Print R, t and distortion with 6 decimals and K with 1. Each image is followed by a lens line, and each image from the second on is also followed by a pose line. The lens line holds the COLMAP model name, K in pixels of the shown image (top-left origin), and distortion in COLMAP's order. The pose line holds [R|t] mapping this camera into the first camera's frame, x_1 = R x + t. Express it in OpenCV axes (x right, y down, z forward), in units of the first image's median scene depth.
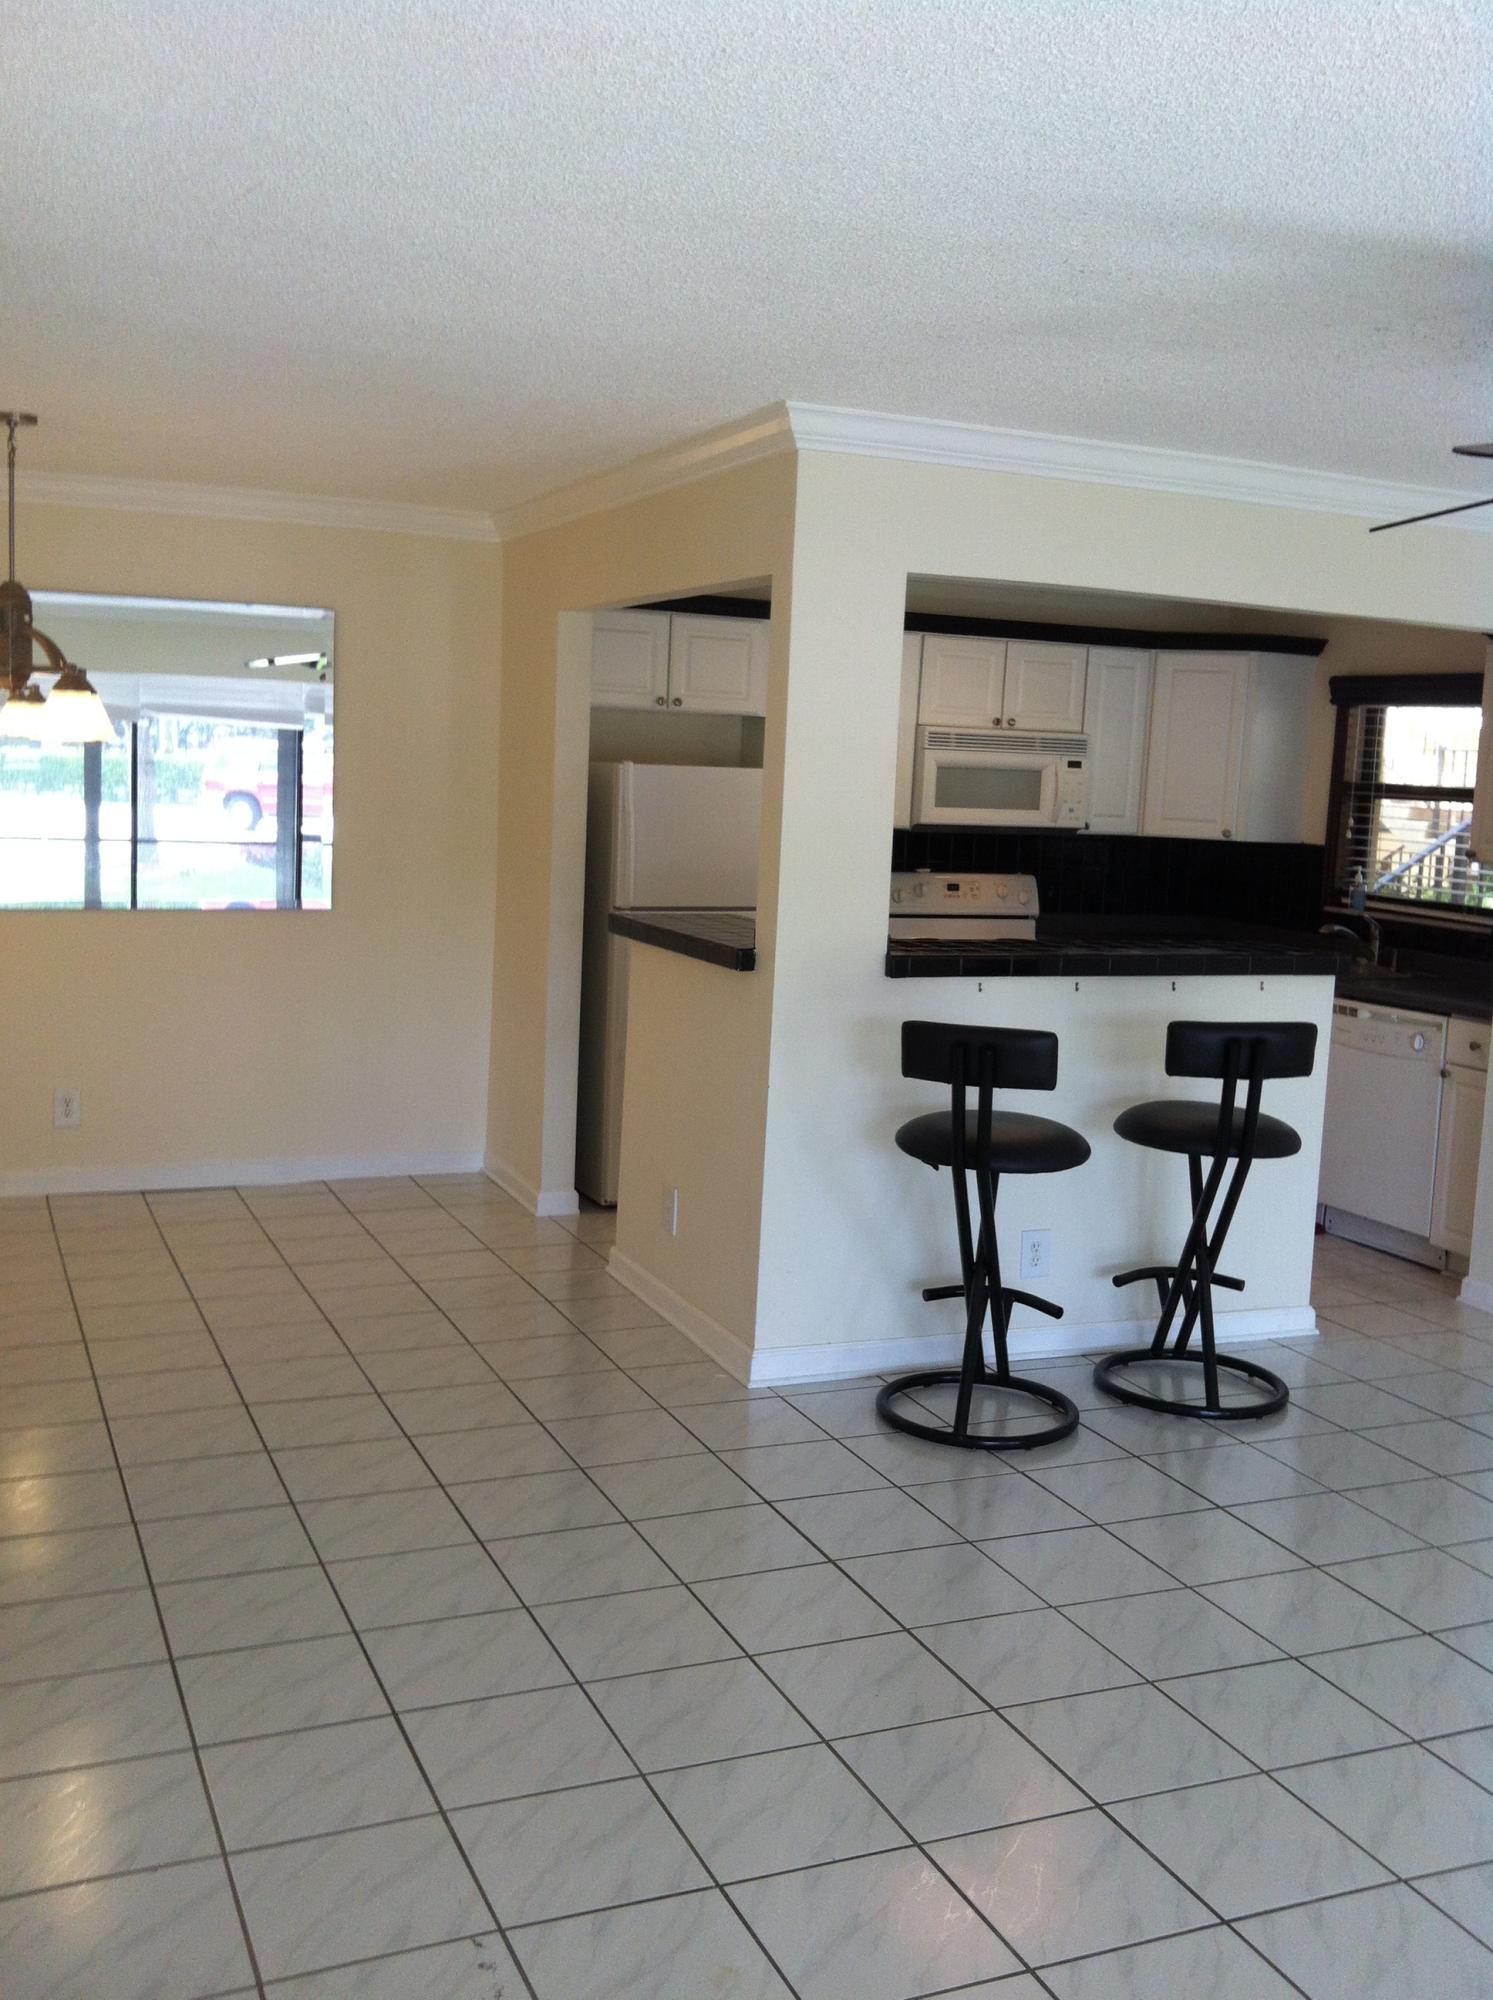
lens RADIAL K [[1896.4, 0, 761.8], [0, 1896.4, 998.4], [0, 0, 1]] dist [0.176155, -0.624908]
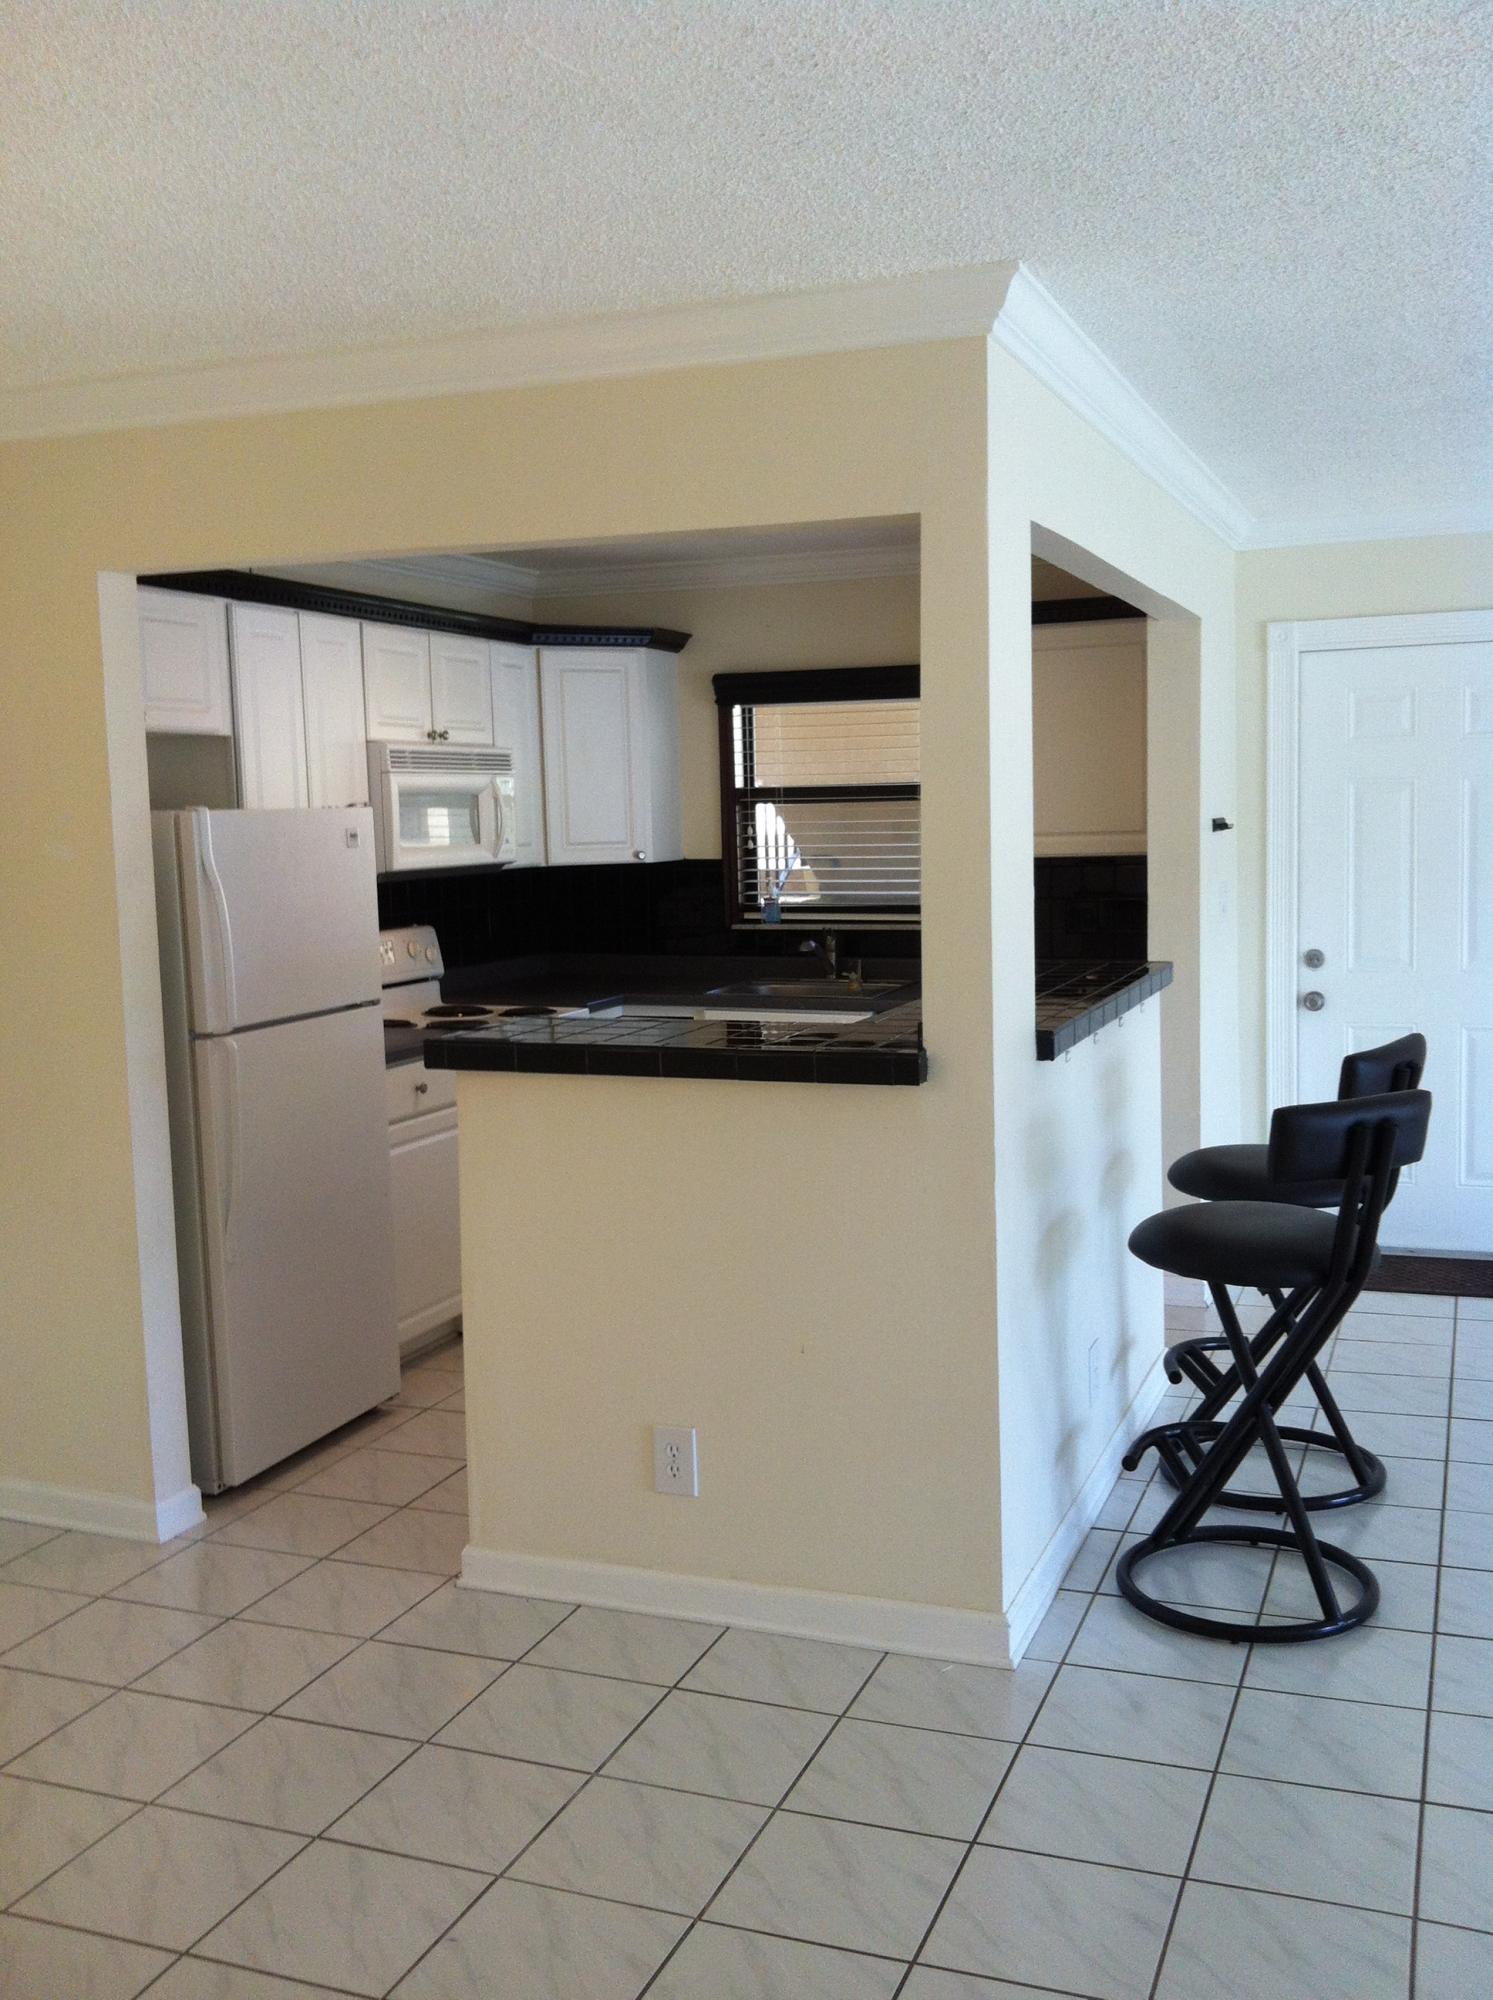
lens RADIAL K [[1896.4, 0, 761.8], [0, 1896.4, 998.4], [0, 0, 1]] dist [0.176155, -0.624908]
pose [[0.706719, -0.135813, 0.694337, -0.335200], [0.147137, 0.988158, 0.043524, -0.051227], [-0.692025, 0.071403, 0.718333, 0.343144]]
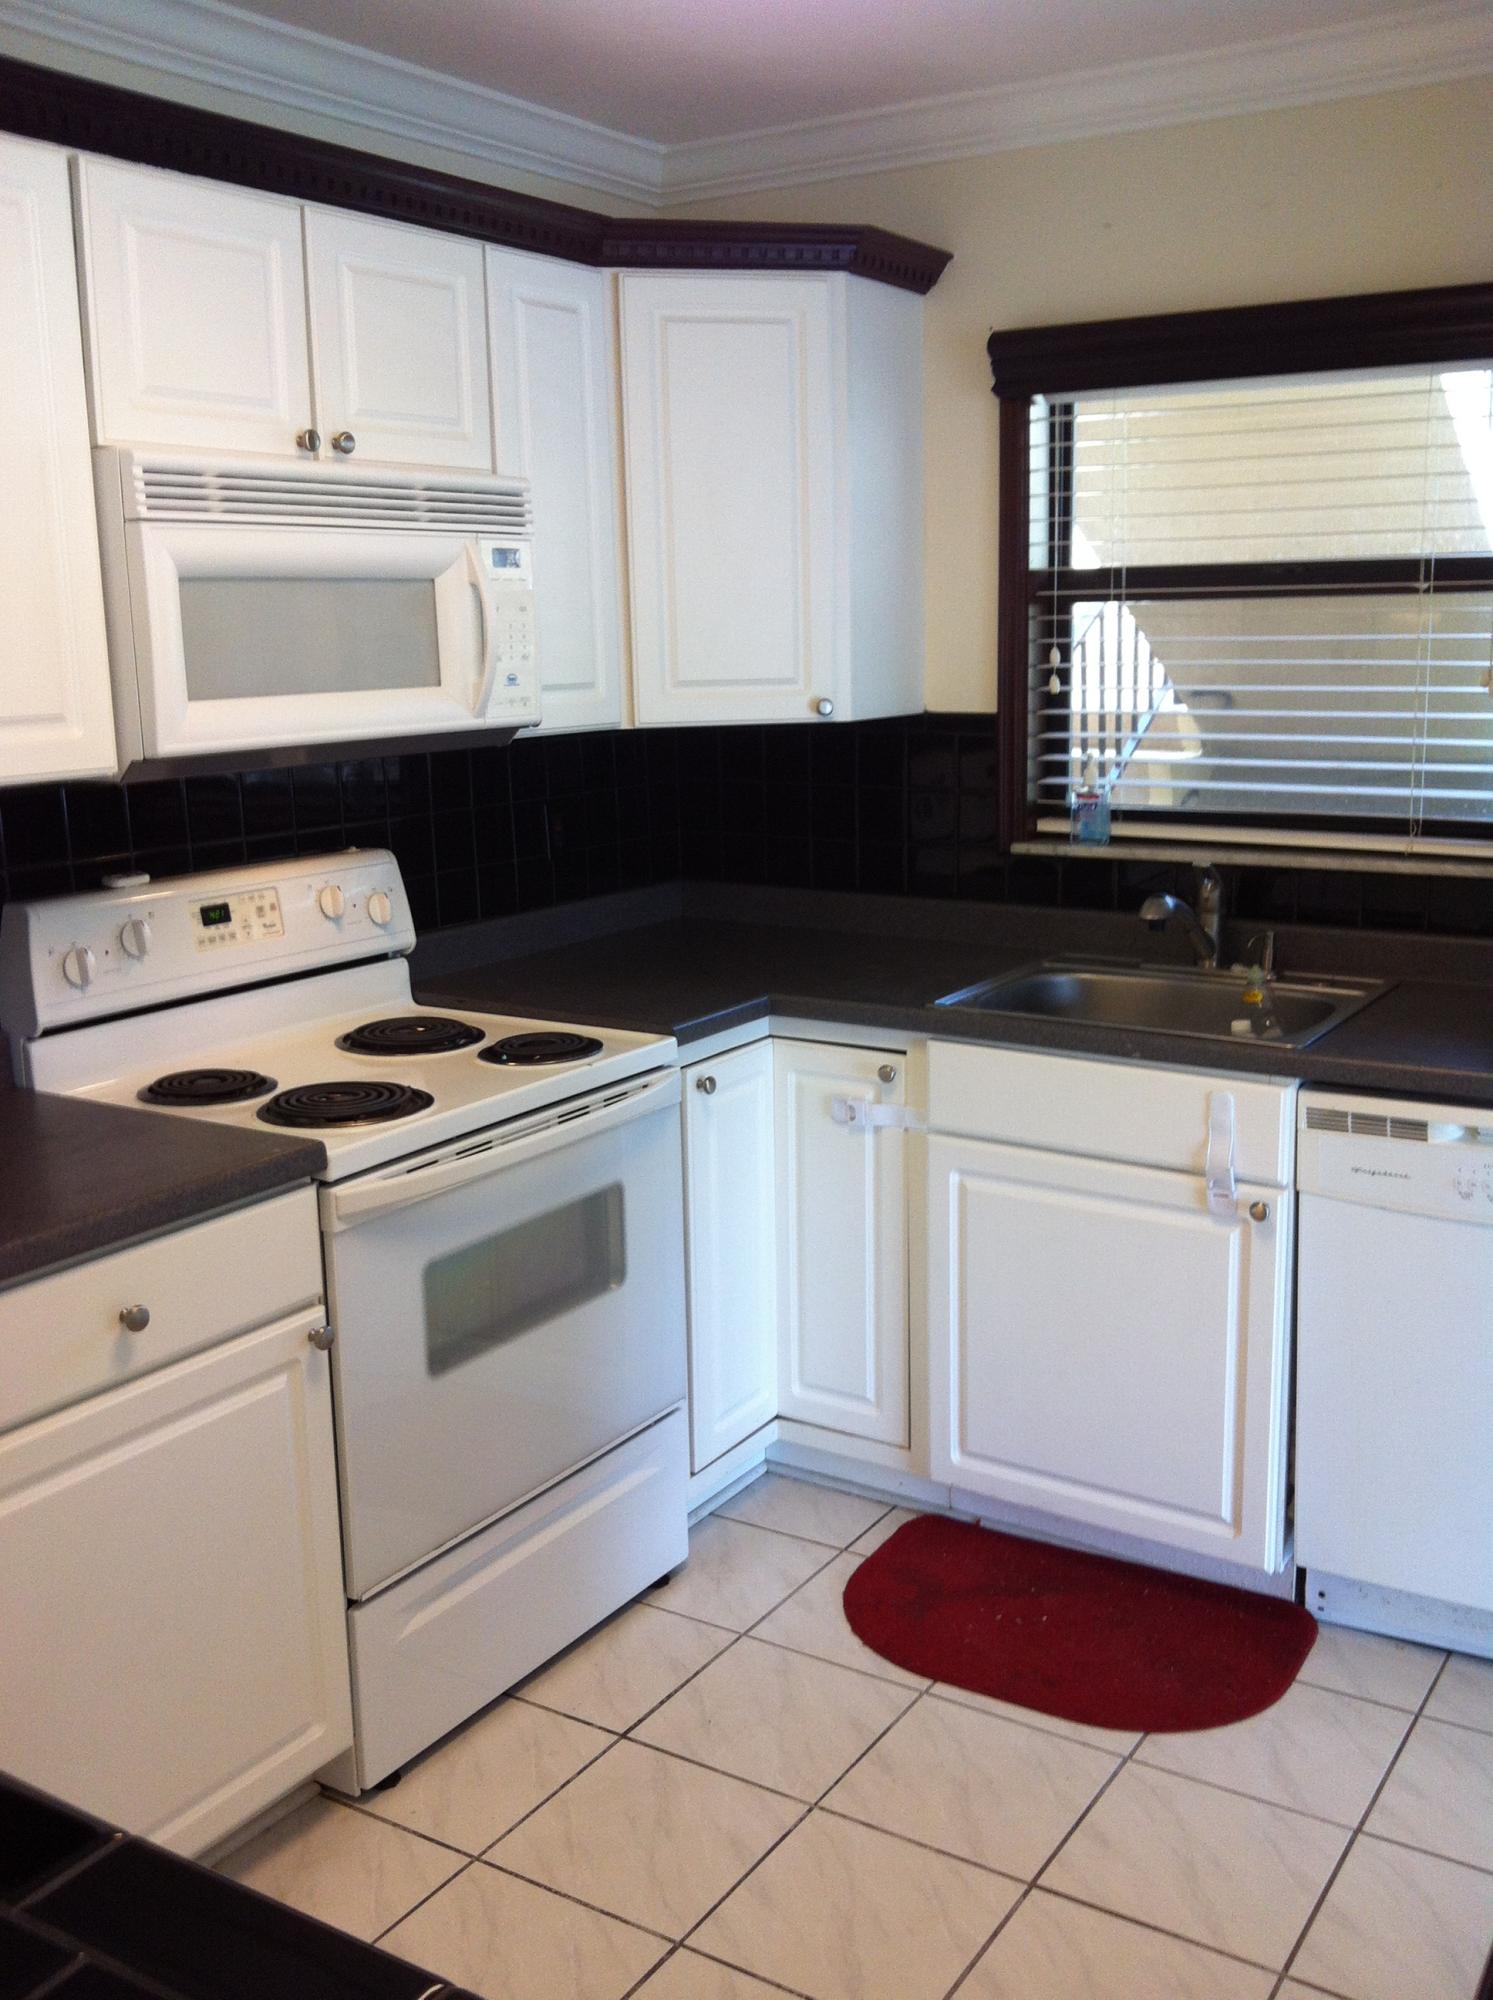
lens RADIAL K [[1896.4, 0, 761.8], [0, 1896.4, 998.4], [0, 0, 1]] dist [0.176155, -0.624908]
pose [[0.832081, -0.170929, 0.527659, -0.009710], [0.129257, 0.984895, 0.115216, -0.073135], [-0.539383, -0.027665, 0.841606, 0.646021]]
